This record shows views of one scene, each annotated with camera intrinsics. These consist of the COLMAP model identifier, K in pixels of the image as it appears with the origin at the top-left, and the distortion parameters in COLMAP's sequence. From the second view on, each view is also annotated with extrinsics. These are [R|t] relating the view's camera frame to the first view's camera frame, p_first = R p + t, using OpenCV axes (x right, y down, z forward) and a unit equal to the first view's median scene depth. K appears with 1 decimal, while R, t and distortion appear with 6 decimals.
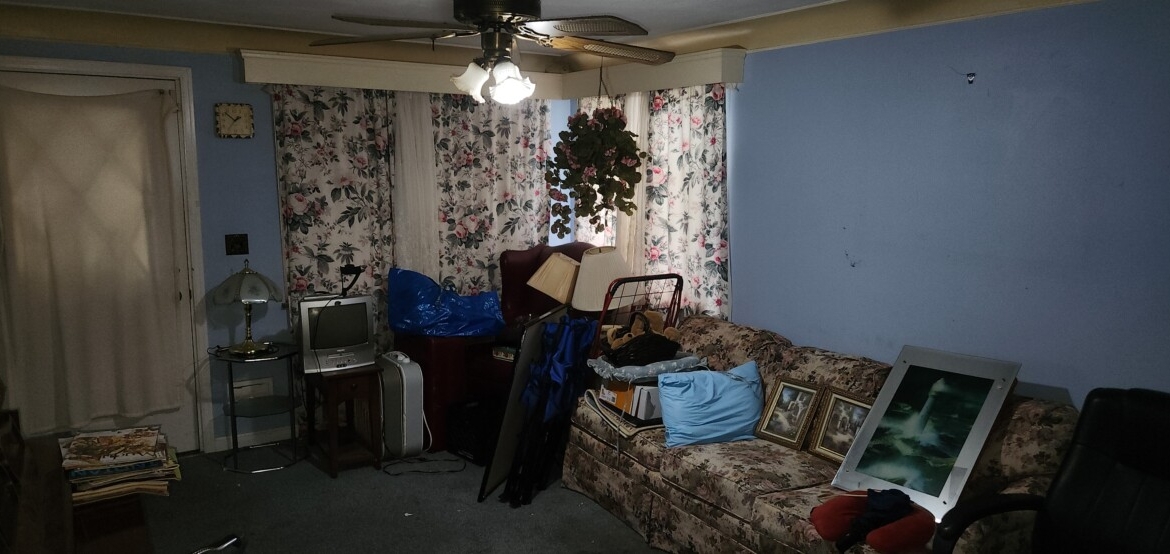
lens RADIAL K [[779.0, 0, 585.0], [0, 779.0, 277.0], [0, 0, 1]] dist [0.000276, -0.000055]
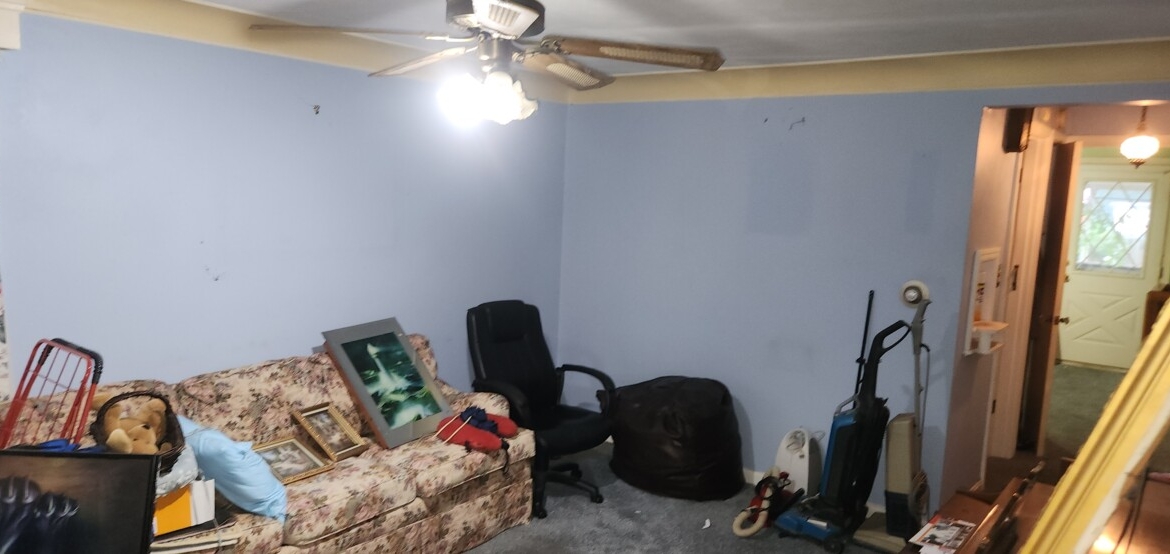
lens RADIAL K [[779.0, 0, 585.0], [0, 779.0, 277.0], [0, 0, 1]] dist [0.000276, -0.000055]
pose [[-0.315900, -0.135737, 0.939033, -0.863238], [0.100500, 0.979359, 0.175375, -0.170607], [-0.943455, 0.149774, -0.295737, 1.028755]]
